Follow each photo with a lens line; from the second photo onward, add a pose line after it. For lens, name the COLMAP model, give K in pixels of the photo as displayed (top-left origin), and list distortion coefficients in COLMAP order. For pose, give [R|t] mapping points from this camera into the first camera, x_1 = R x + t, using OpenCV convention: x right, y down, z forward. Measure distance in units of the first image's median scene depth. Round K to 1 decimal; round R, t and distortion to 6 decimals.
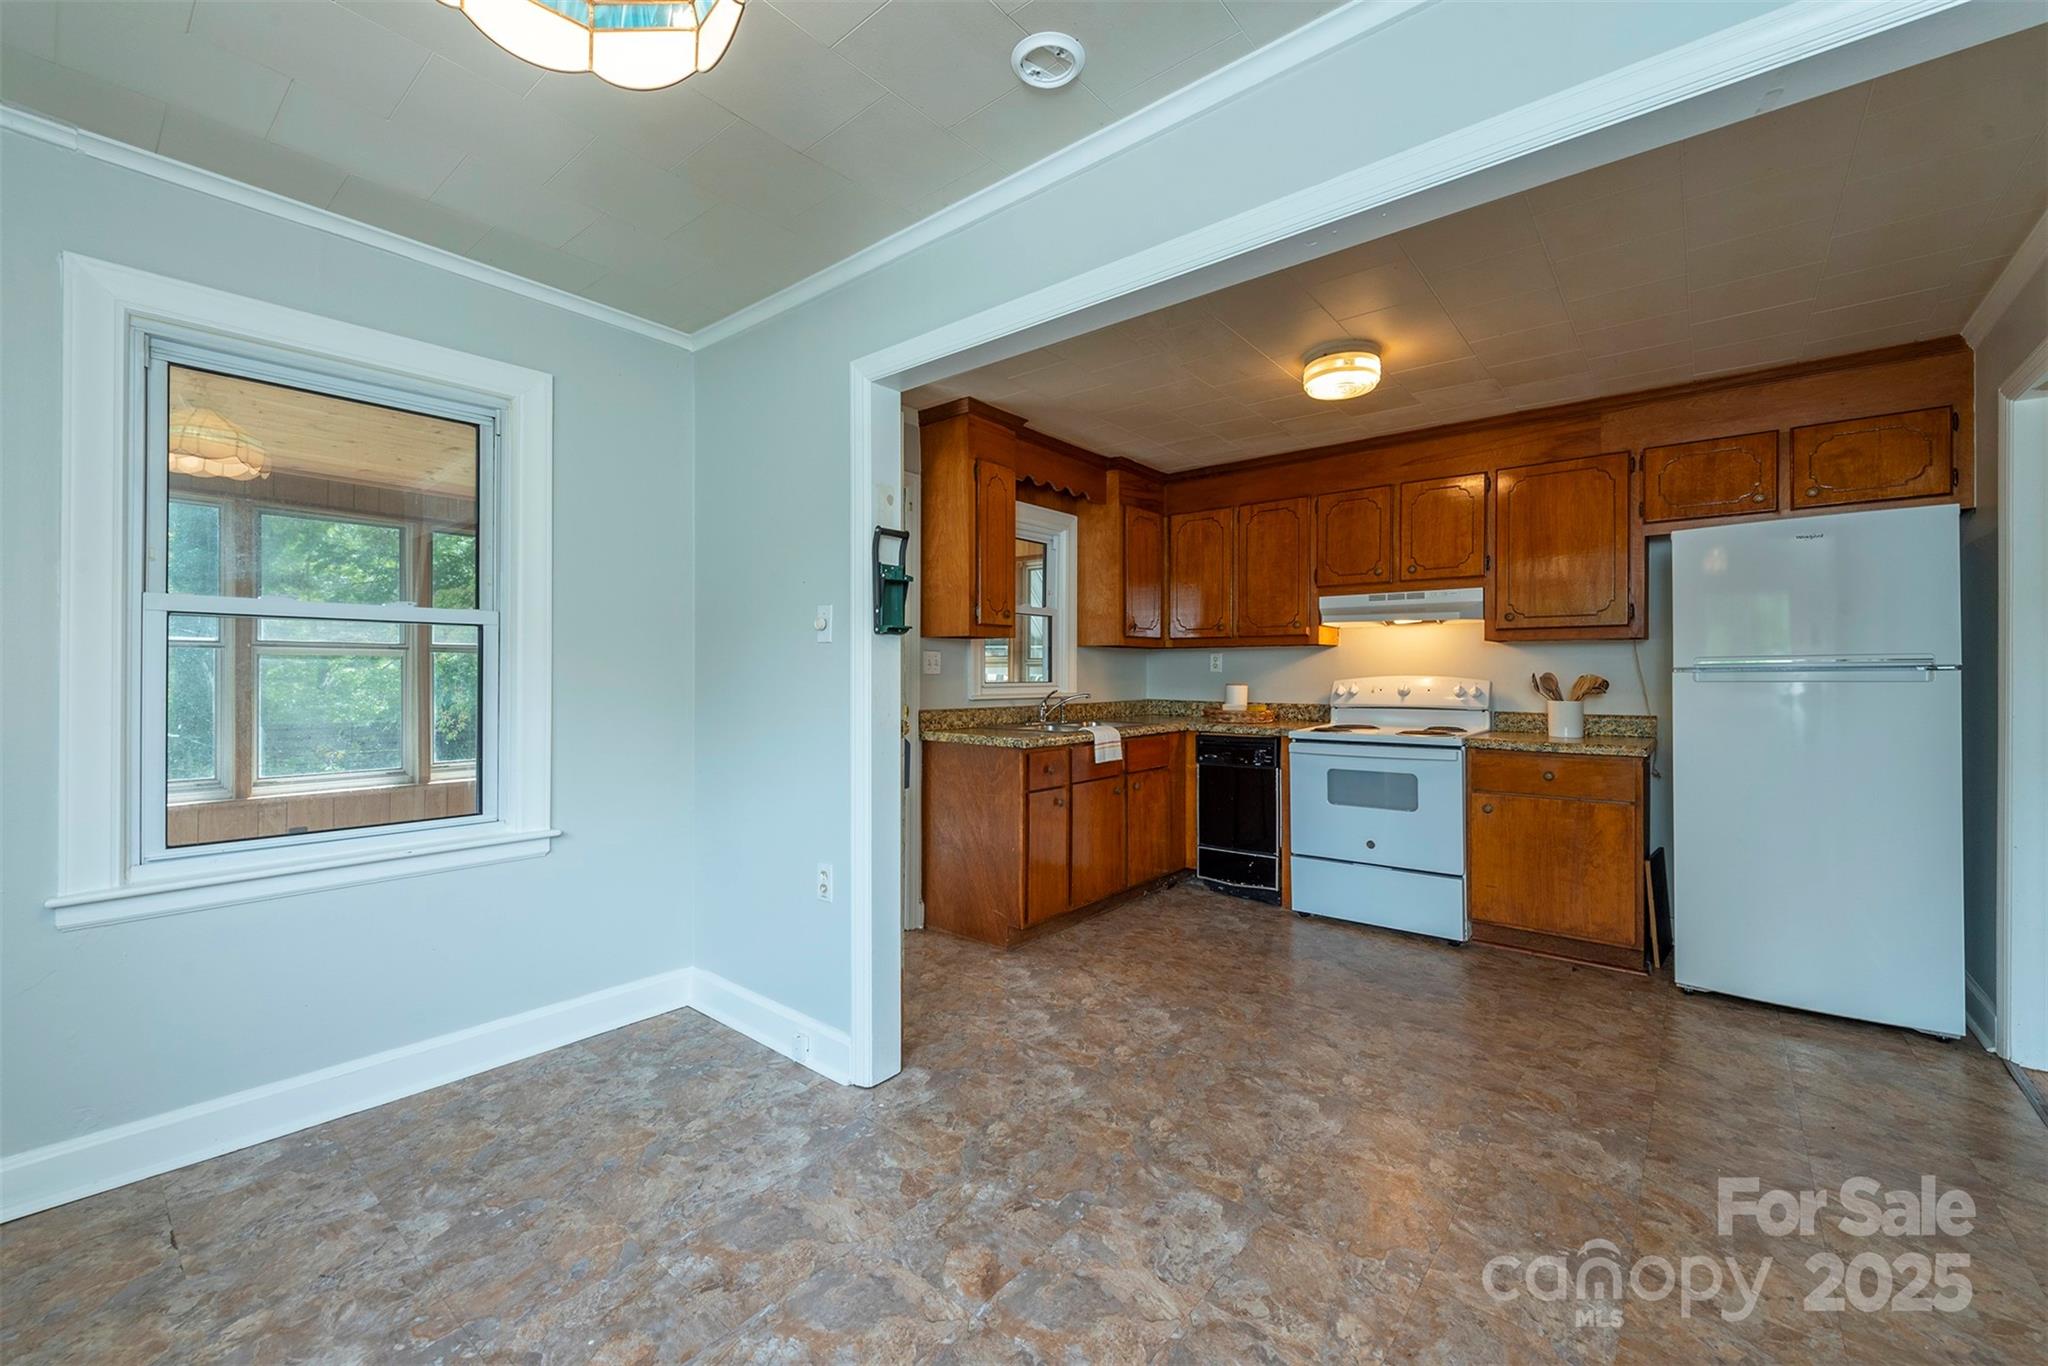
lens RADIAL K [[850.9, 0, 990.4], [0, 850.9, 671.3], [0, 0, 1]] dist [0.002802, 0.000095]
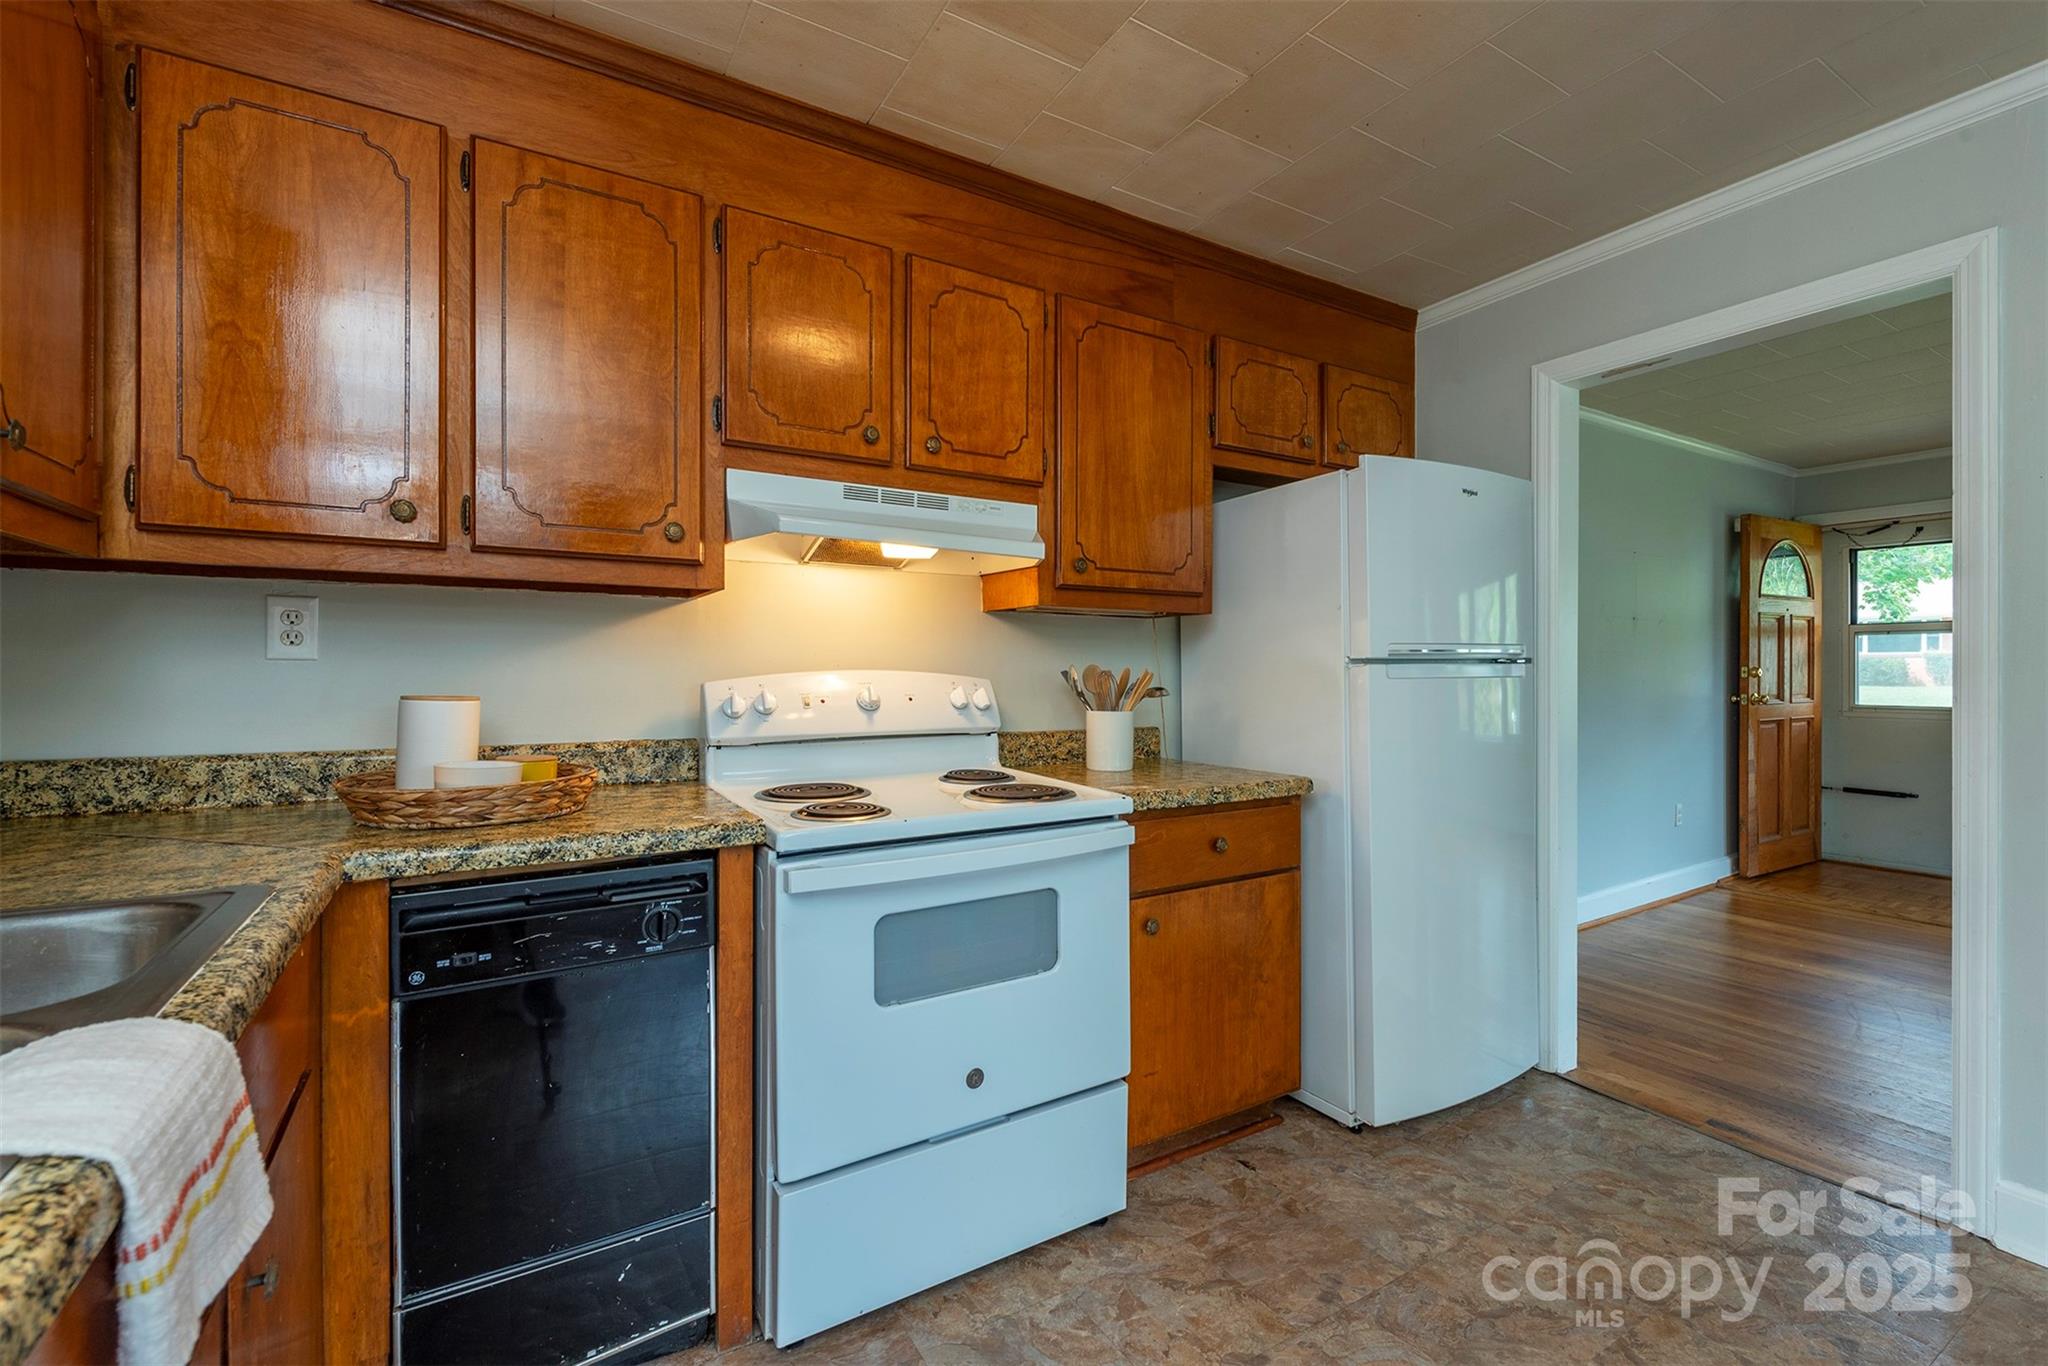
lens RADIAL K [[893.7, 0, 1027.1], [0, 893.7, 670.9], [0, 0, 1]] dist [0.012265, -0.000145]
pose [[0.296807, 0.000500, 0.954937, 0.037863], [-0.003456, 0.999994, 0.000551, 0.005480], [-0.954931, -0.003464, 0.296807, 0.830840]]
